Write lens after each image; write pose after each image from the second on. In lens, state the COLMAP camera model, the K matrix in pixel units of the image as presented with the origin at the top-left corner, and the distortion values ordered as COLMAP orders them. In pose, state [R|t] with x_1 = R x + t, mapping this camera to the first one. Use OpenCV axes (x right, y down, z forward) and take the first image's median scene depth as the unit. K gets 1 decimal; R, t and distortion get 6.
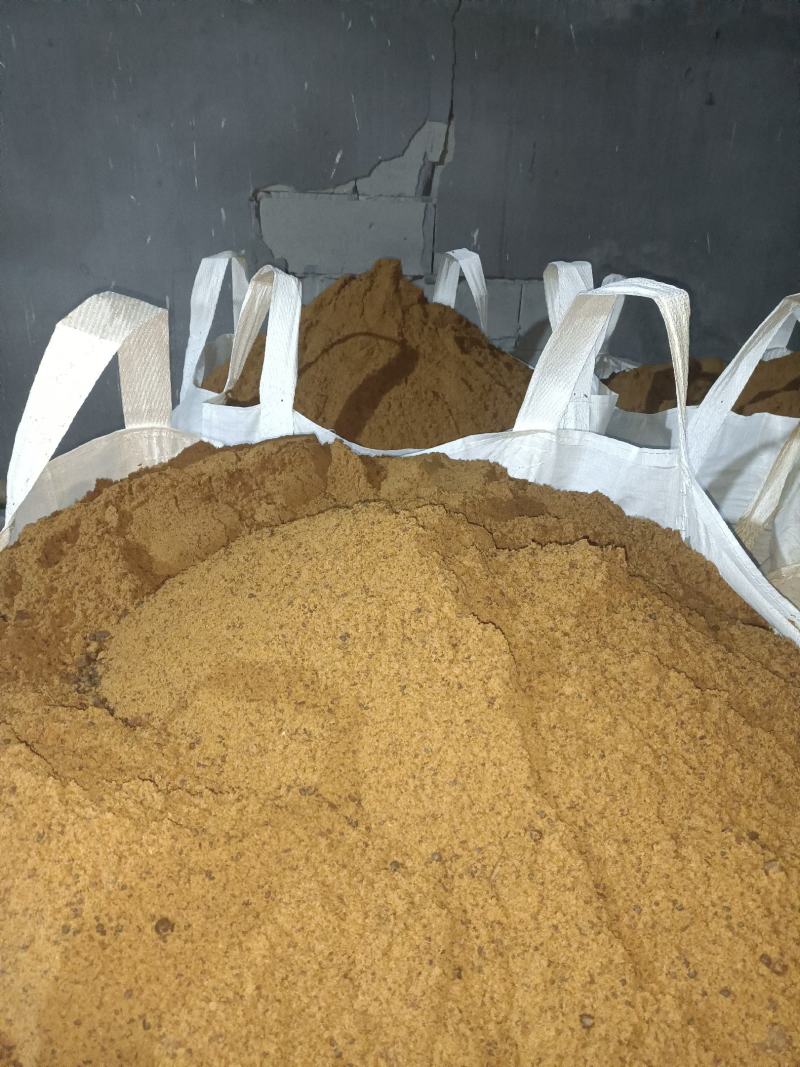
lens RADIAL K [[789.7, 0, 400.0], [0, 789.7, 533.5], [0, 0, 1]] dist [0.069060, -0.109848]
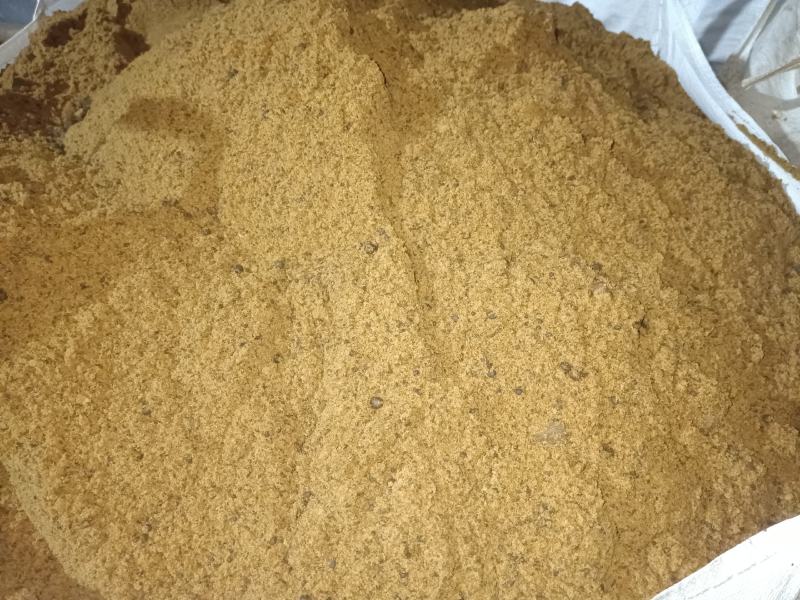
lens RADIAL K [[592.1, 0, 400.0], [0, 592.1, 300.0], [0, 0, 1]] dist [0.069060, -0.109848]
pose [[0.992607, 0.058135, -0.106542, 0.286654], [-0.023200, 0.952519, 0.303596, 0.201710], [0.119133, -0.298879, 0.946825, 0.248507]]
